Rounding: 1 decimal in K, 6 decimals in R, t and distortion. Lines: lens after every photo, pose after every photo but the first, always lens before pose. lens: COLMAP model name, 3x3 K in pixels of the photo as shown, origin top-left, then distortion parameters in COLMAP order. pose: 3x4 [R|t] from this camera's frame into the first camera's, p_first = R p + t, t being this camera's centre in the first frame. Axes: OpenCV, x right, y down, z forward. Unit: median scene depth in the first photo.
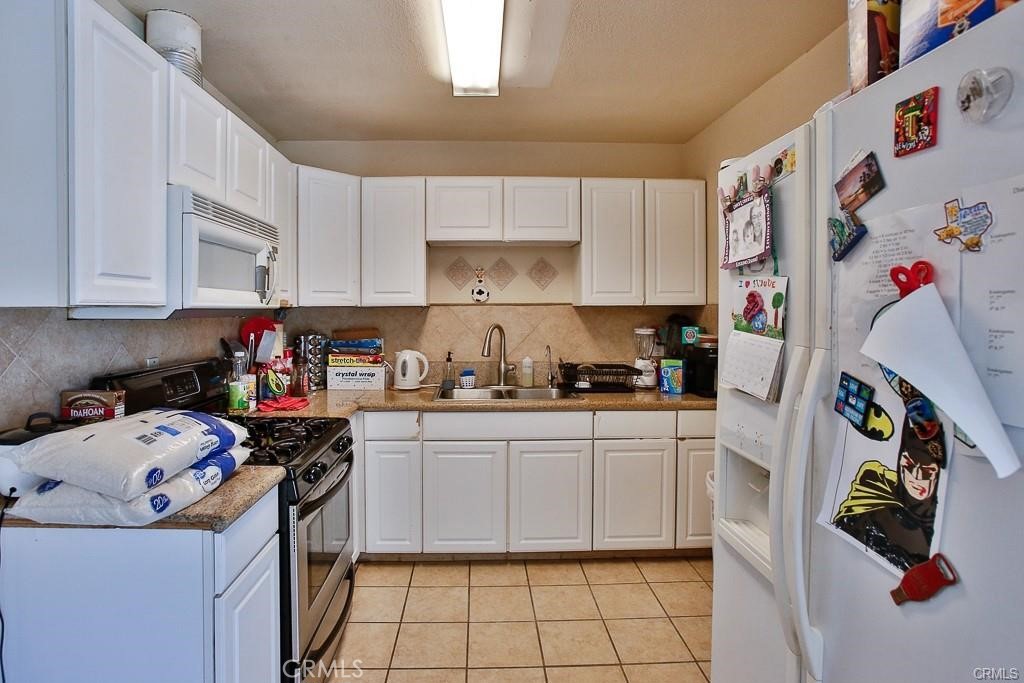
lens RADIAL K [[513.3, 0, 485.1], [0, 513.3, 317.8], [0, 0, 1]] dist [-0.047033, 0.001412]
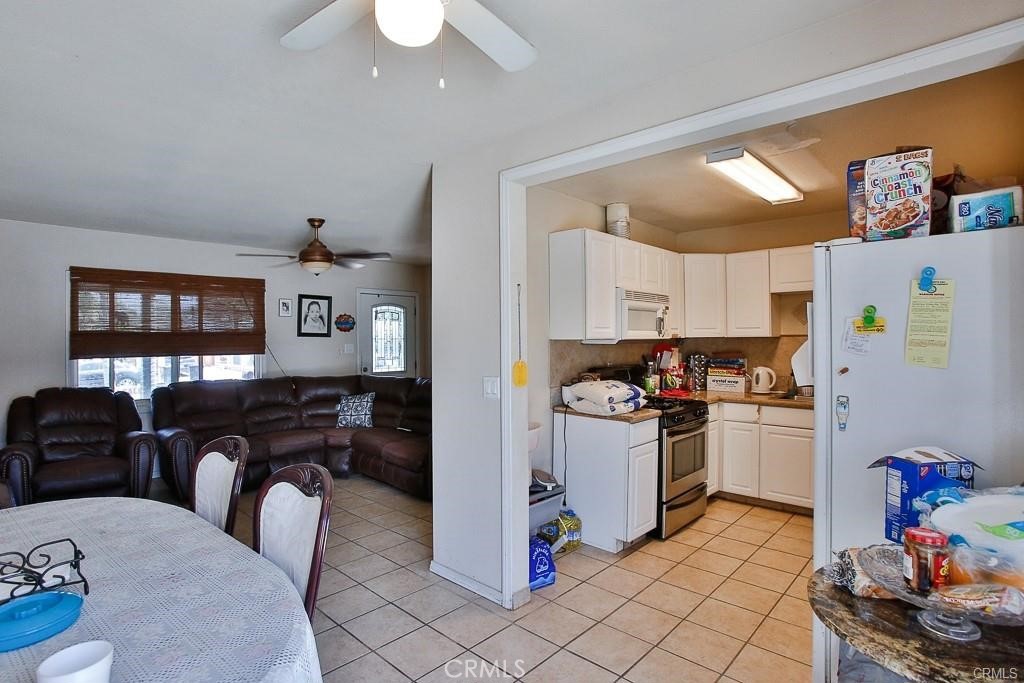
lens RADIAL K [[513.3, 0, 509.6], [0, 513.3, 340.3], [0, 0, 1]] dist [-0.047033, 0.001412]
pose [[0.715894, 0.000005, -0.698209, 0.454533], [-0.005741, 0.999966, -0.005879, 0.000810], [0.698185, 0.008217, 0.715870, -0.705068]]
